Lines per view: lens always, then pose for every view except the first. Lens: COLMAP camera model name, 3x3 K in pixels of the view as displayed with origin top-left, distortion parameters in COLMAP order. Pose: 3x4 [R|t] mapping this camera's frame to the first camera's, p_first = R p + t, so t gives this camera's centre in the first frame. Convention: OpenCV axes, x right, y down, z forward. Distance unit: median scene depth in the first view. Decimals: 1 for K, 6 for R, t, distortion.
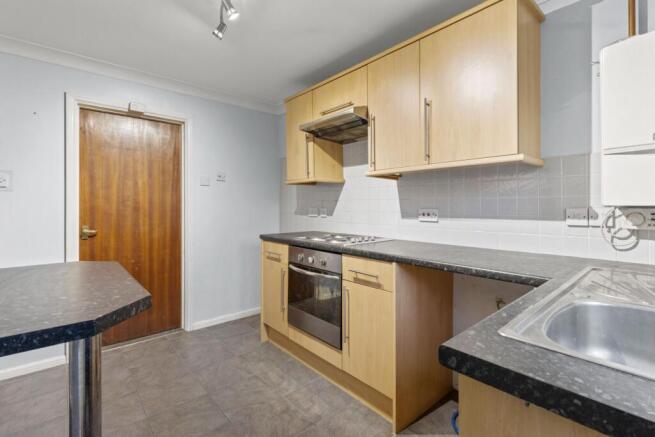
lens RADIAL K [[301.5, 0, 338.4], [0, 301.5, 205.2], [0, 0, 1]] dist [-0.000027, -0.000092]
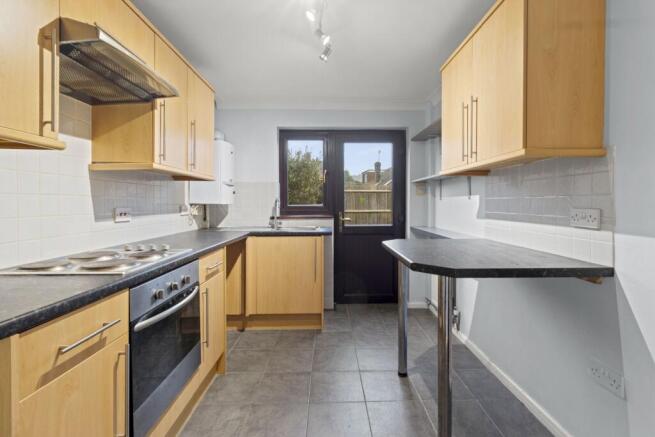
lens RADIAL K [[301.5, 0, 338.4], [0, 301.5, 205.2], [0, 0, 1]] dist [-0.000027, -0.000092]
pose [[-0.768442, 0.001056, 0.639918, -0.807887], [0.005445, 0.999973, 0.004888, 0.002441], [-0.639896, 0.007241, -0.768427, 1.298397]]
